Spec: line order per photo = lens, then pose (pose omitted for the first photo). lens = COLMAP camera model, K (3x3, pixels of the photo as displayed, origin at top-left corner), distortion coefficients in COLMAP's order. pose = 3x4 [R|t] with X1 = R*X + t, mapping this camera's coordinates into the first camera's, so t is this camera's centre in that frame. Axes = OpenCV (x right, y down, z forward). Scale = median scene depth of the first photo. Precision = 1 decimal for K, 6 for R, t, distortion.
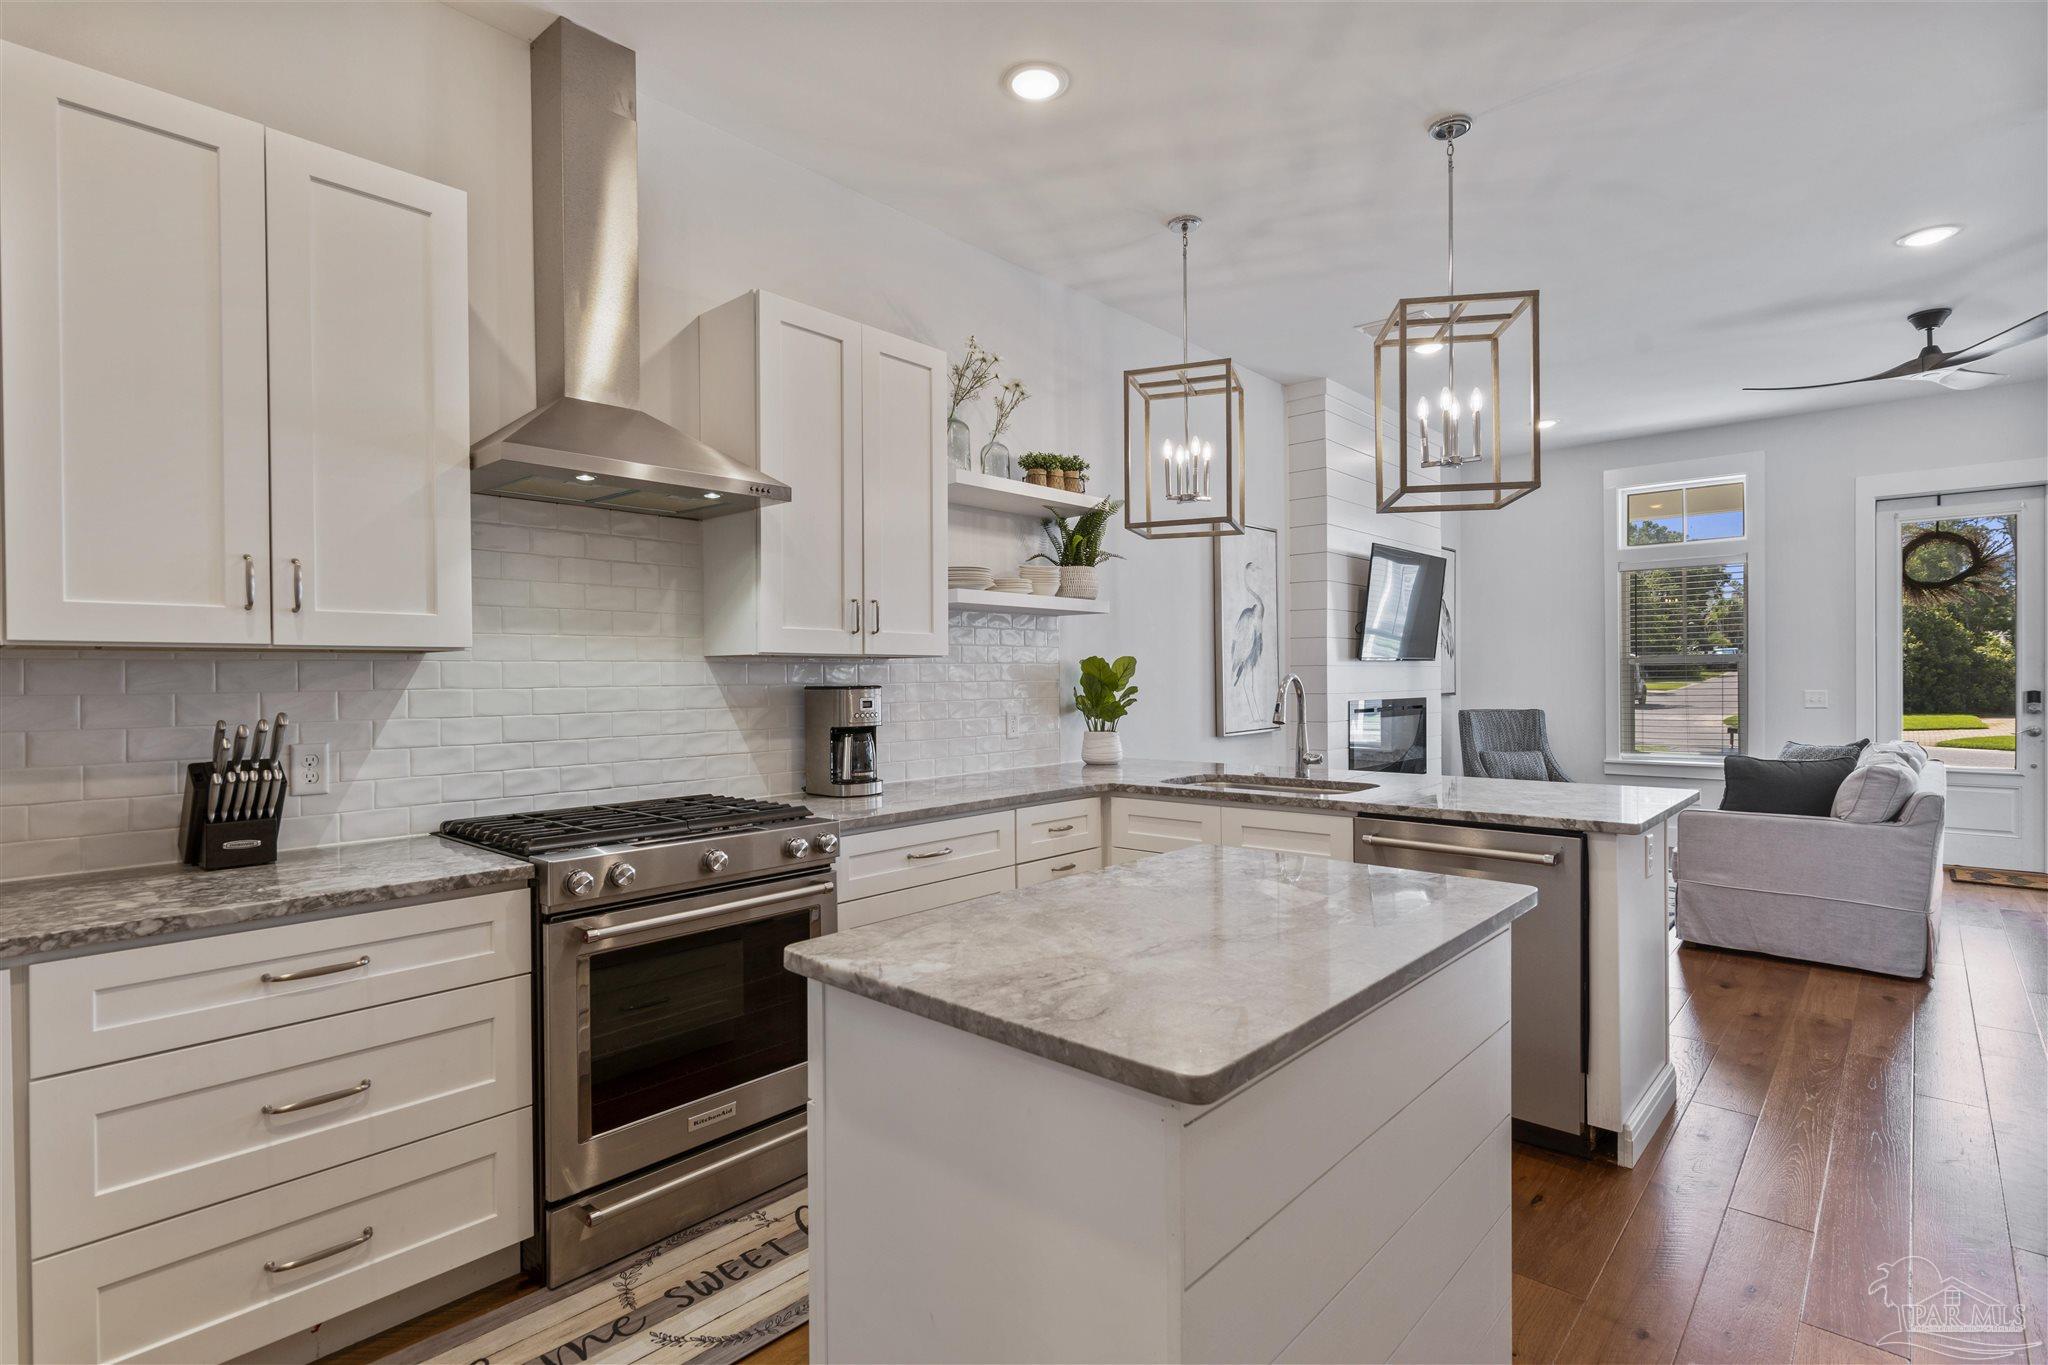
lens RADIAL K [[995.8, 0, 1014.2], [0, 995.8, 684.0], [0, 0, 1]] dist [0.004972, -0.001665]
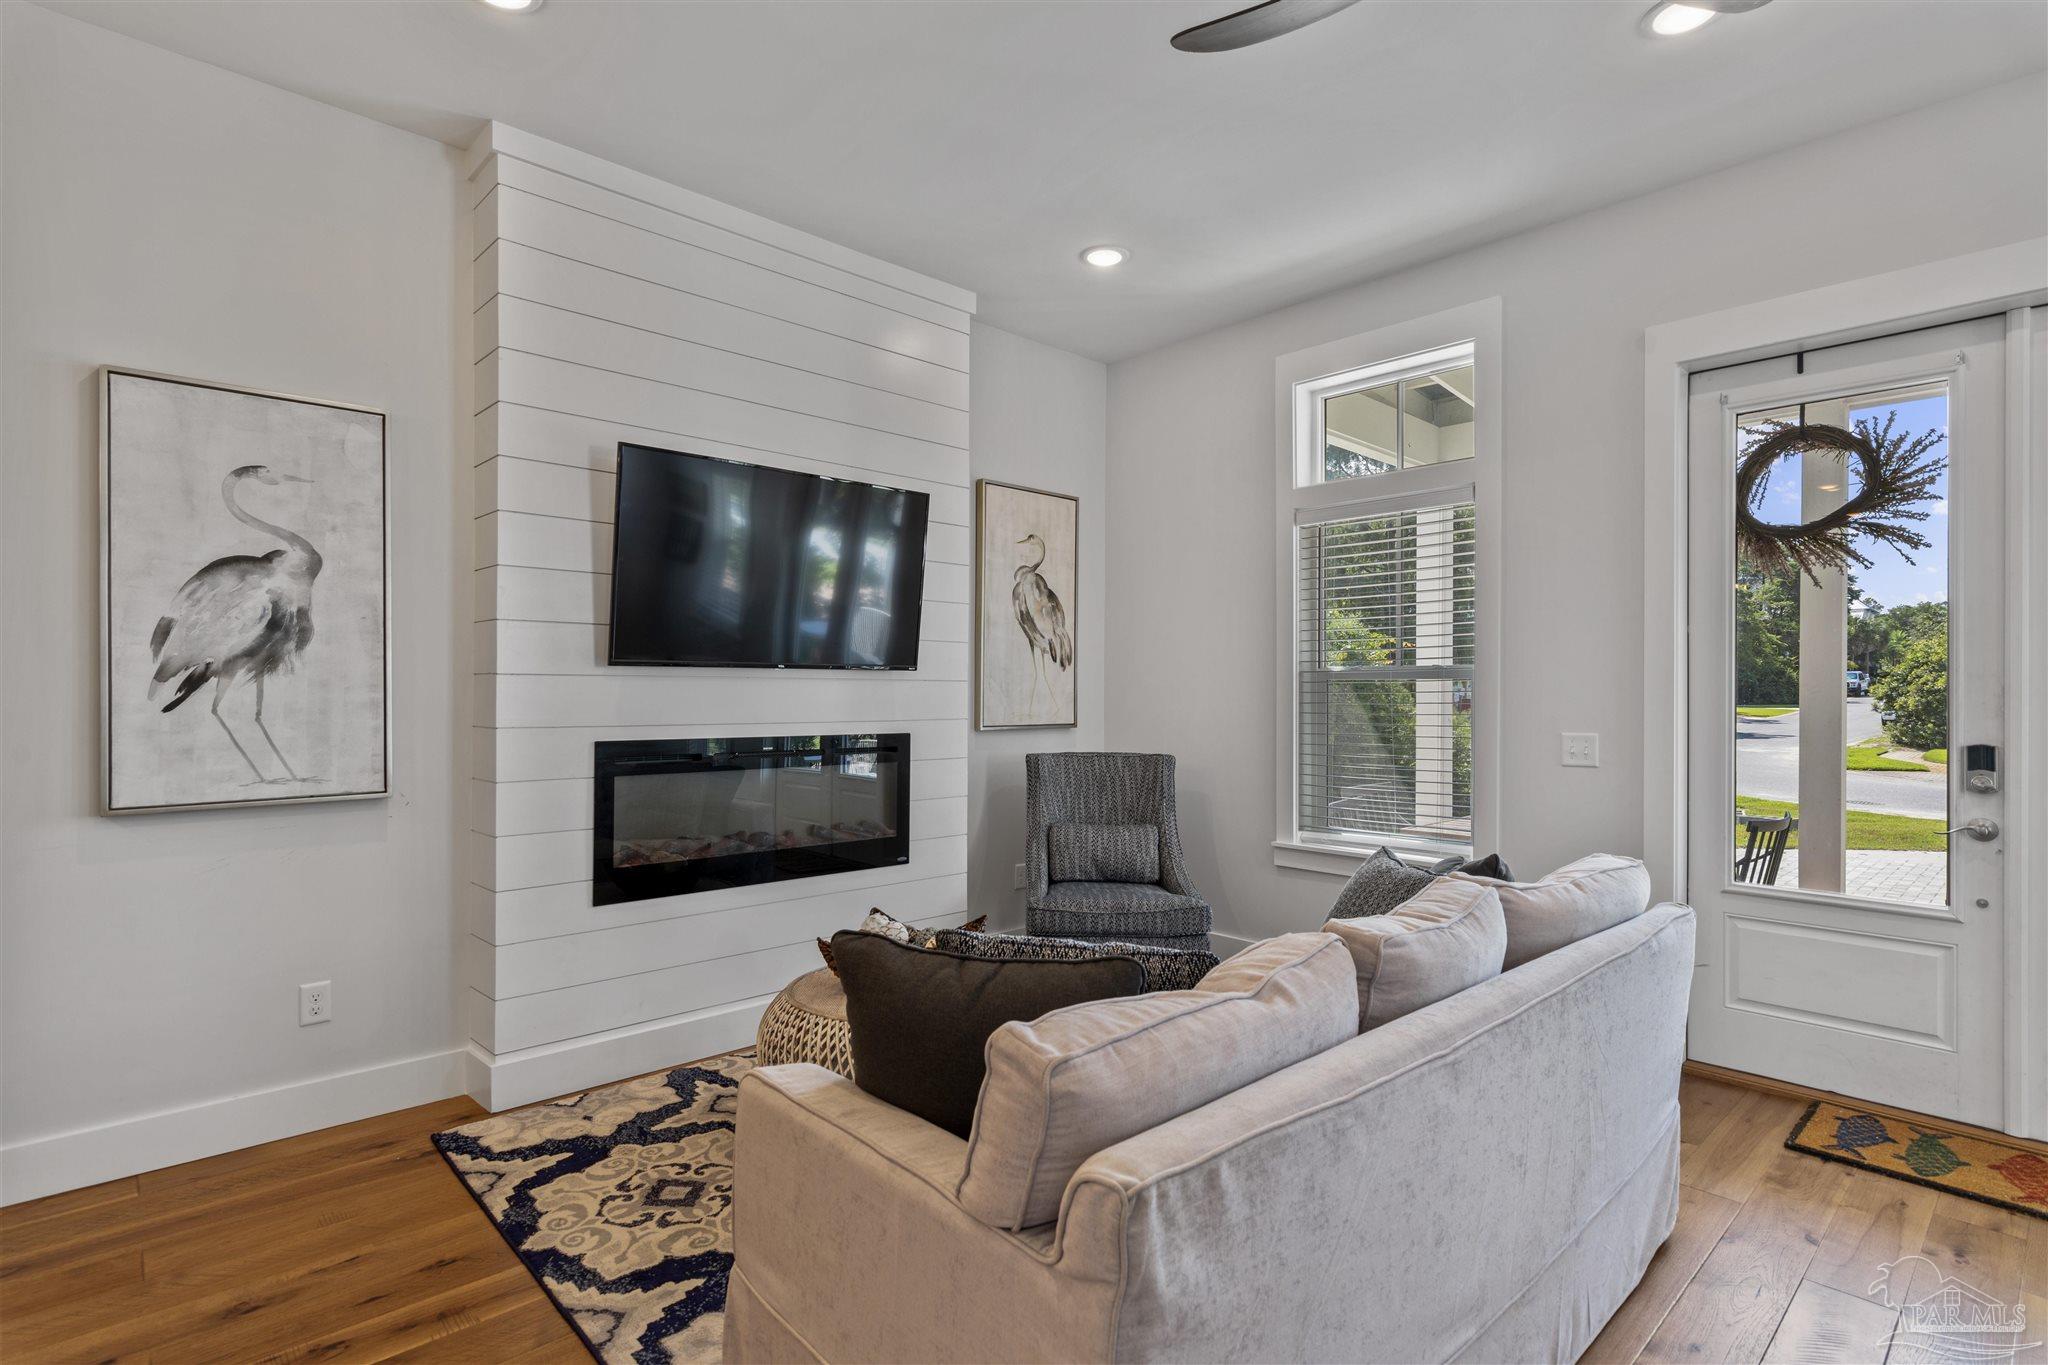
lens RADIAL K [[995.8, 0, 1017.0], [0, 995.8, 691.3], [0, 0, 1]] dist [0.004972, -0.001665]
pose [[0.996151, 0.013136, -0.086661, 0.661558], [-0.013754, 0.999884, -0.006538, -0.010437], [0.086565, 0.007705, 0.996216, 0.532783]]
